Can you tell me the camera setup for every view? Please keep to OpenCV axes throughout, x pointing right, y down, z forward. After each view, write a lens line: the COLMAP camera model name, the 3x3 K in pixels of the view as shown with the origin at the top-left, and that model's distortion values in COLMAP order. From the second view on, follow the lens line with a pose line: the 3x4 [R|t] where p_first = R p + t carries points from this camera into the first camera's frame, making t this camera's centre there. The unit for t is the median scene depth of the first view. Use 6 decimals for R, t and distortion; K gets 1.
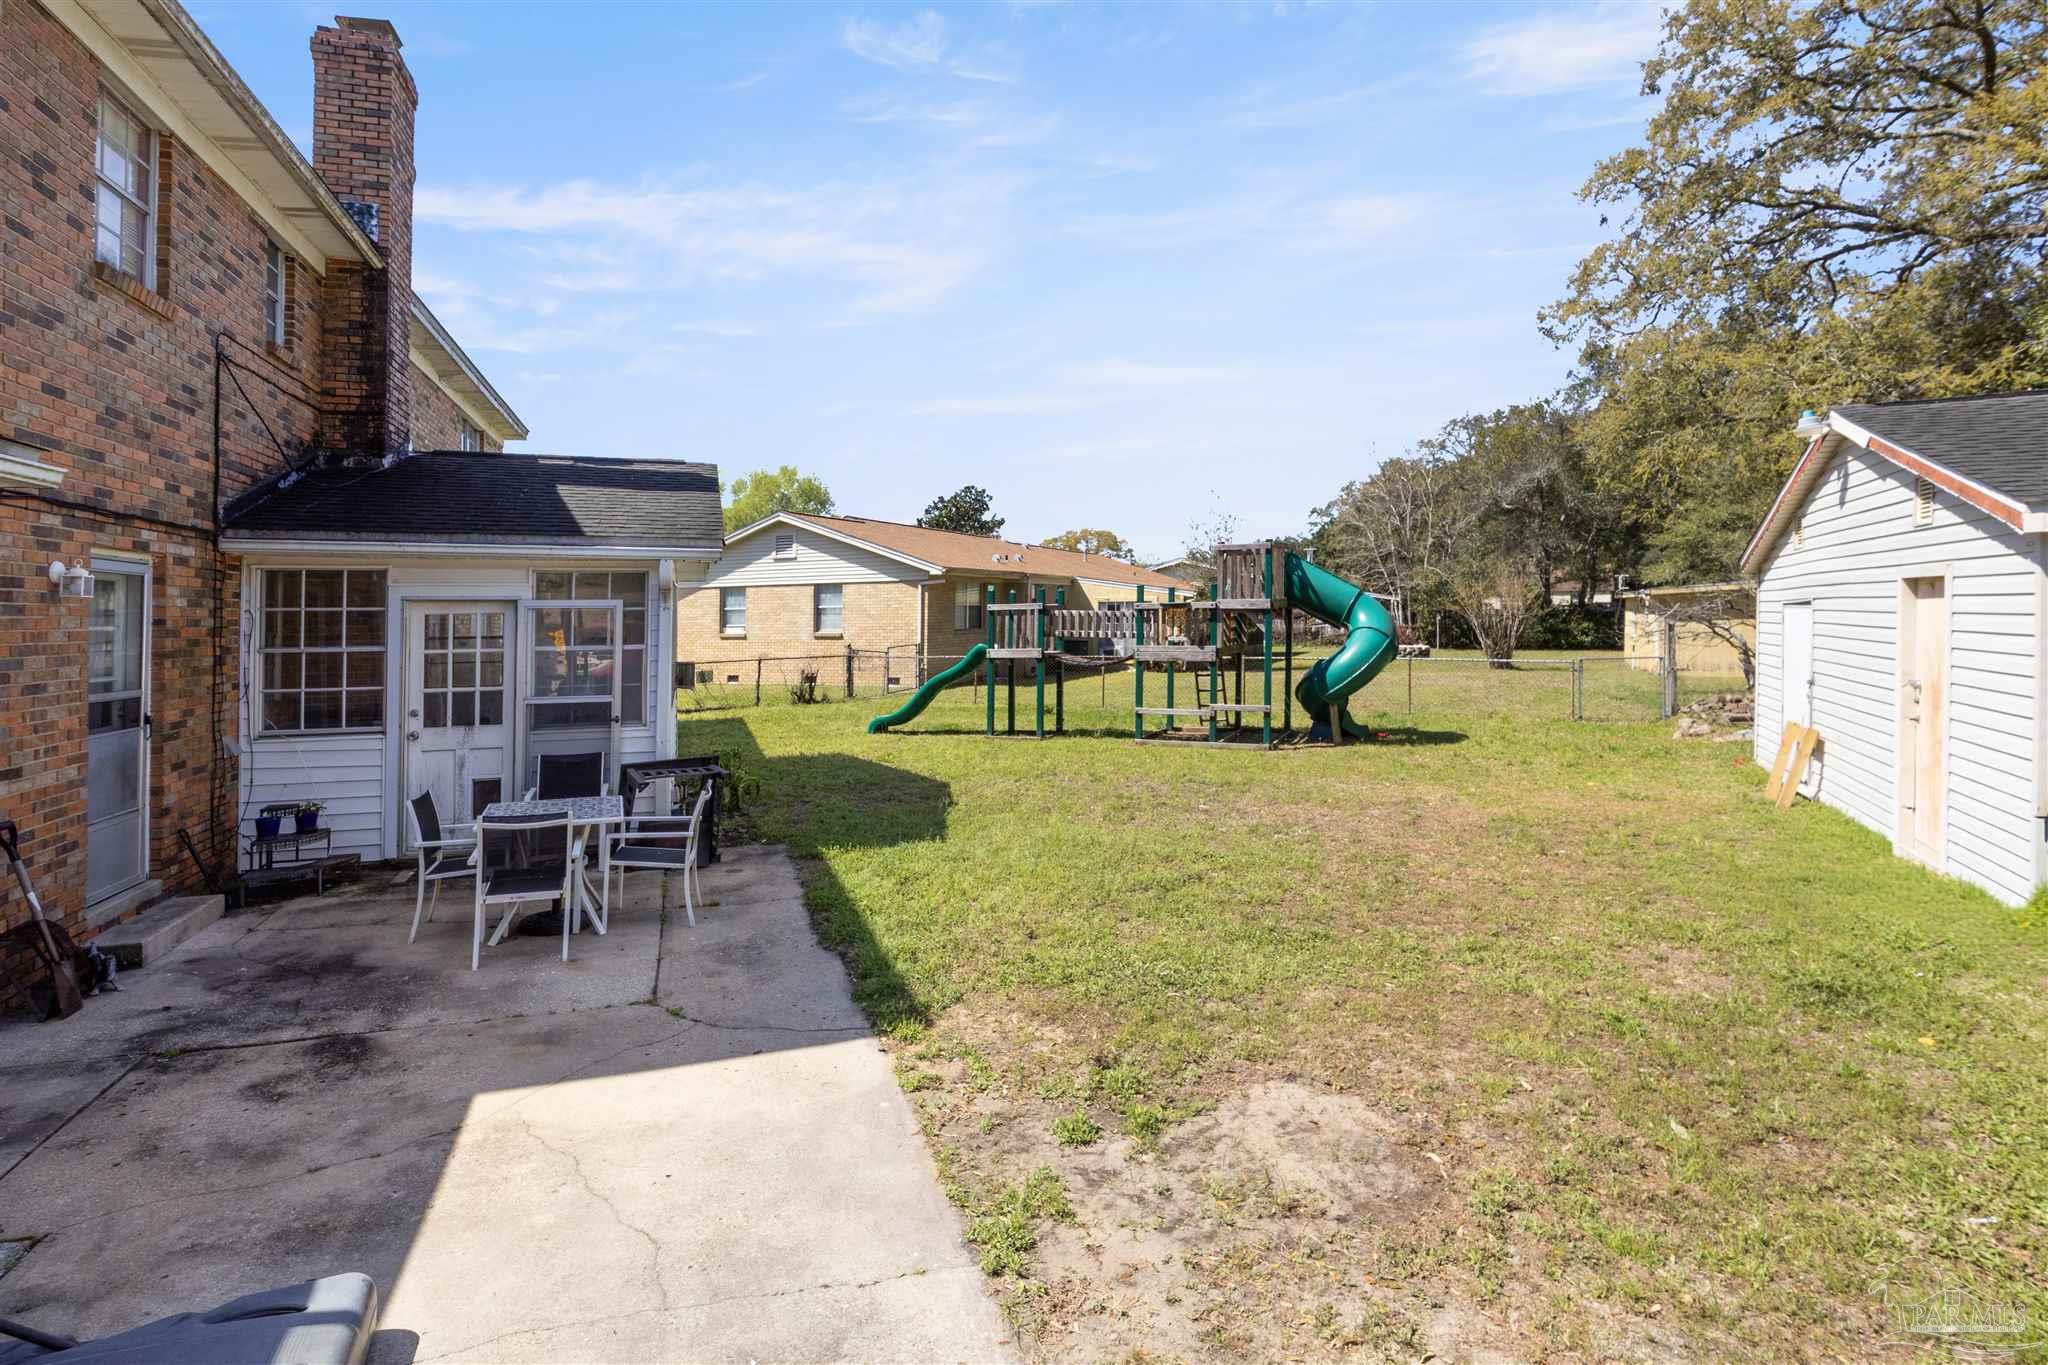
lens RADIAL K [[1056.3, 0, 1023.7], [0, 1056.3, 599.2], [0, 0, 1]] dist [-0.004351, 0.000120]
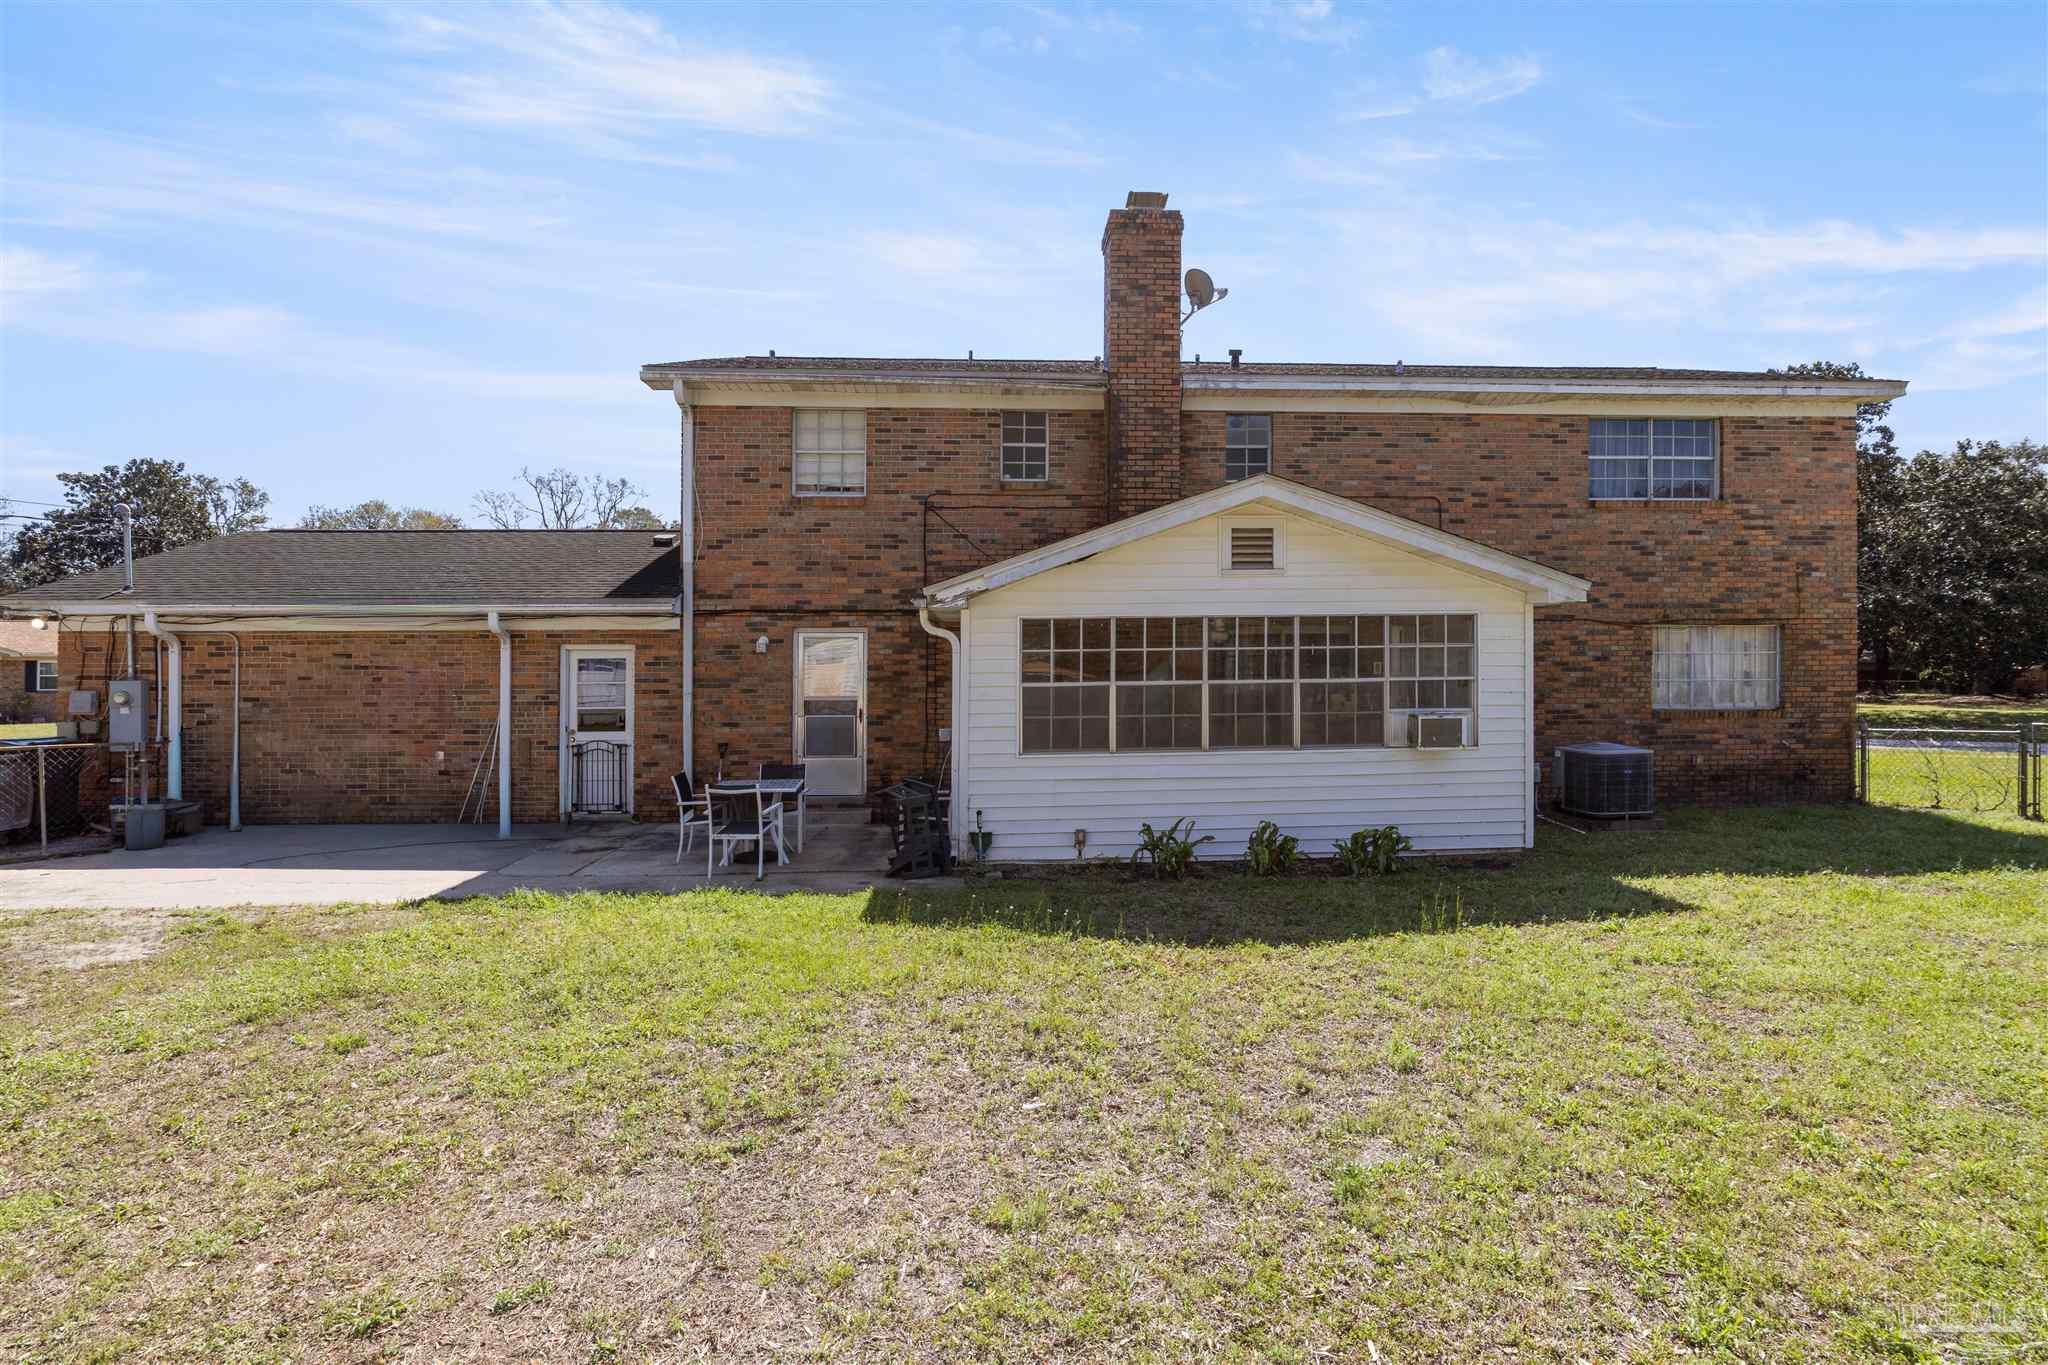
lens RADIAL K [[1032.0, 0, 1036.1], [0, 1032.0, 650.4], [0, 0, 1]] dist [-0.005504, -0.000033]
pose [[-0.267122, -0.003420, -0.963657, 0.726081], [0.025618, 0.999615, -0.010648, 0.022420], [0.963322, -0.027531, -0.266932, 1.432022]]
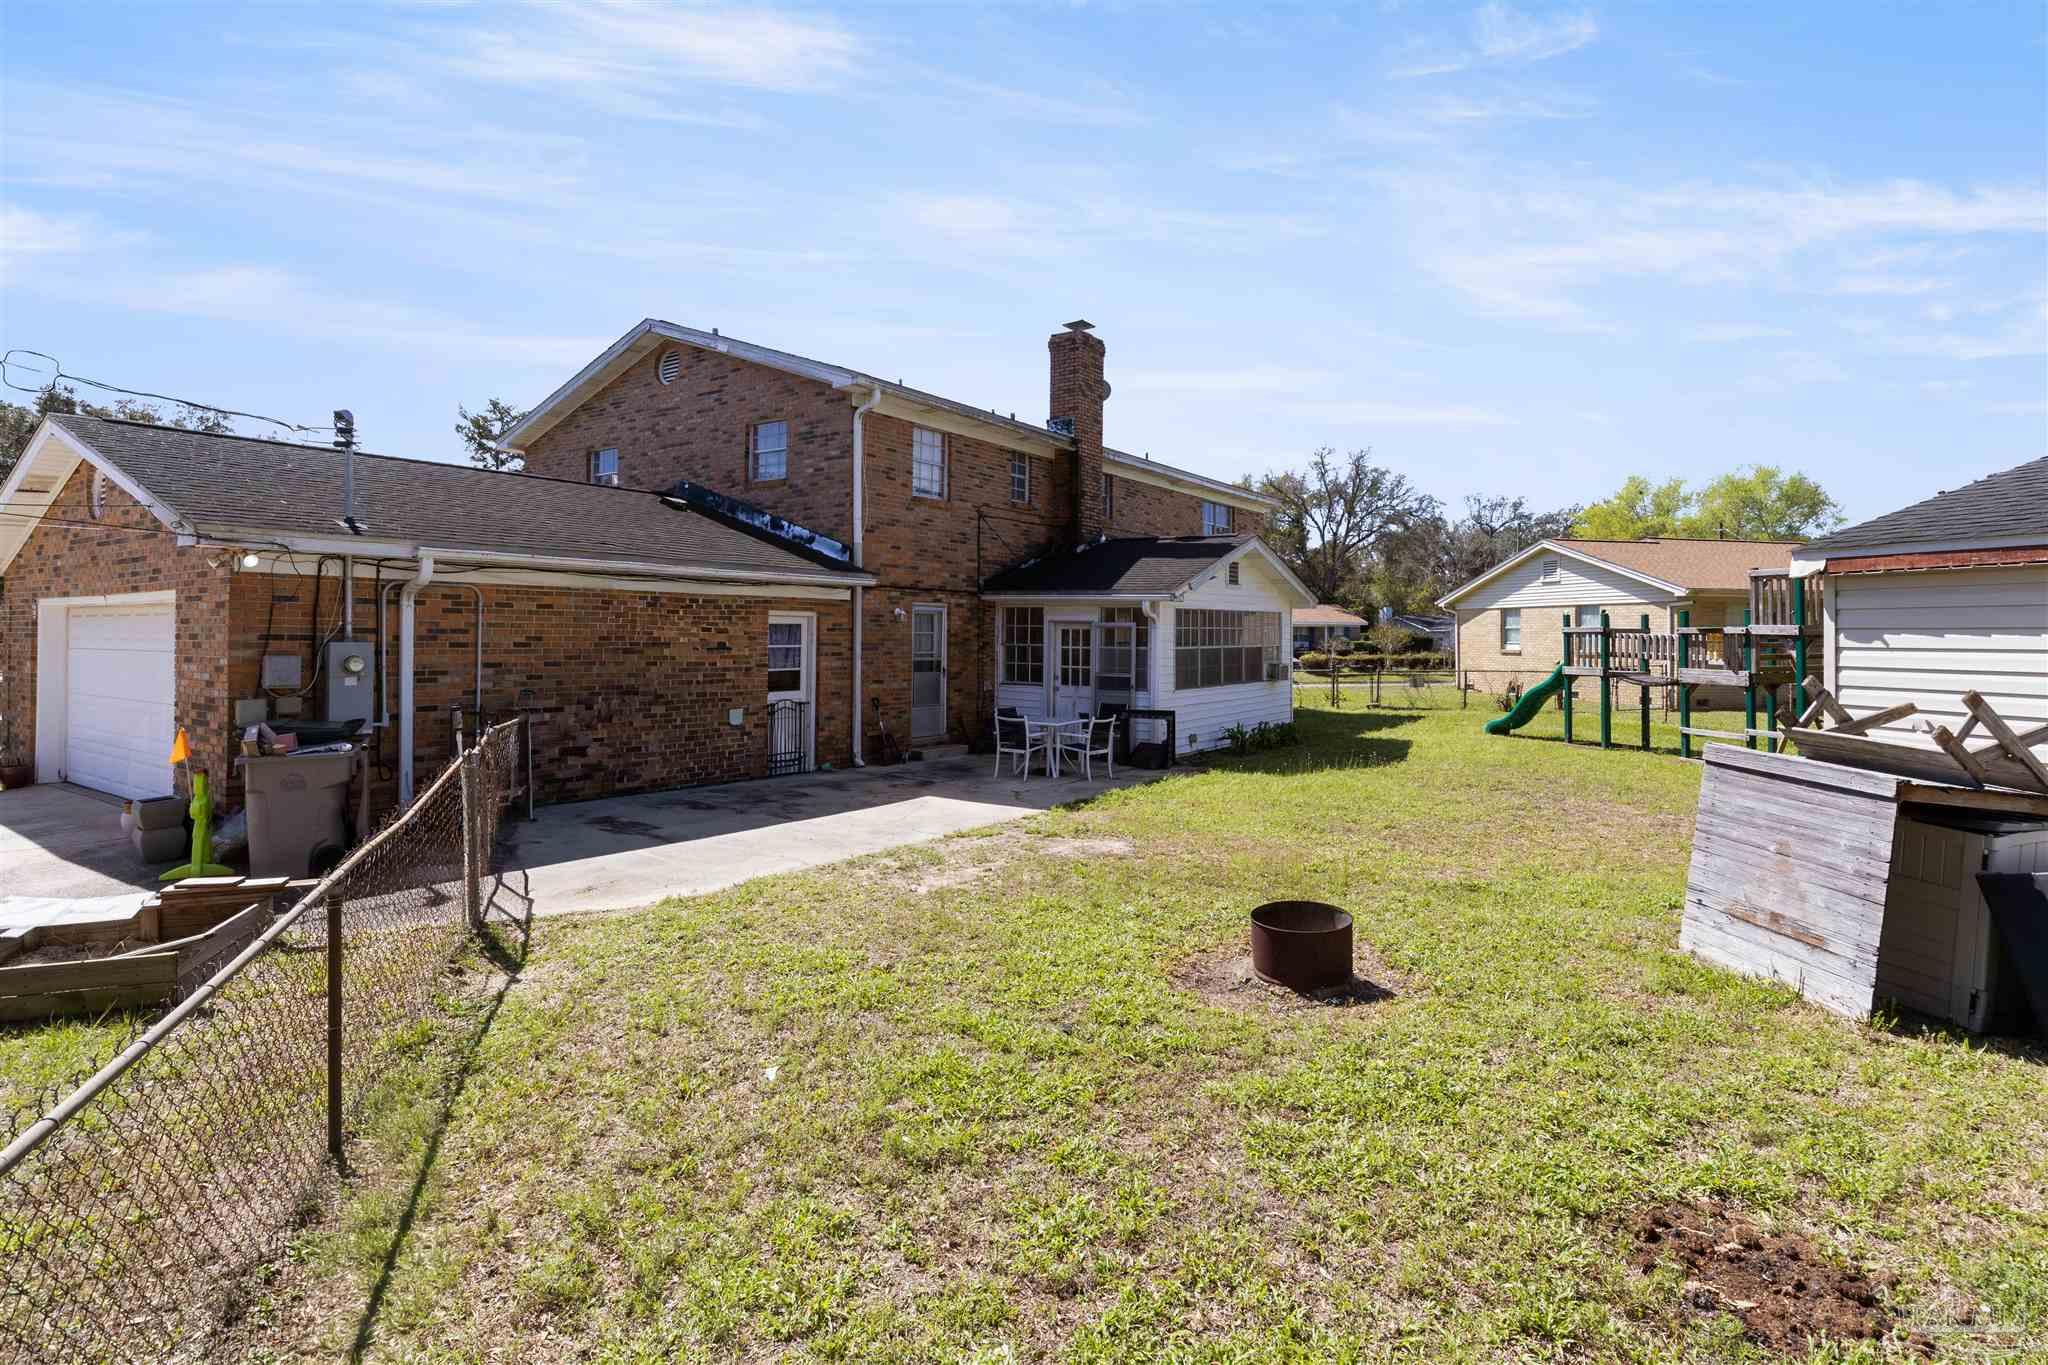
lens RADIAL K [[1056.3, 0, 1023.7], [0, 1056.3, 599.2], [0, 0, 1]] dist [-0.004351, 0.000120]
pose [[0.600995, -0.008269, -0.799210, 1.006319], [-0.003240, 0.999913, -0.012783, -0.016390], [0.799246, 0.010272, 0.600916, -0.275987]]
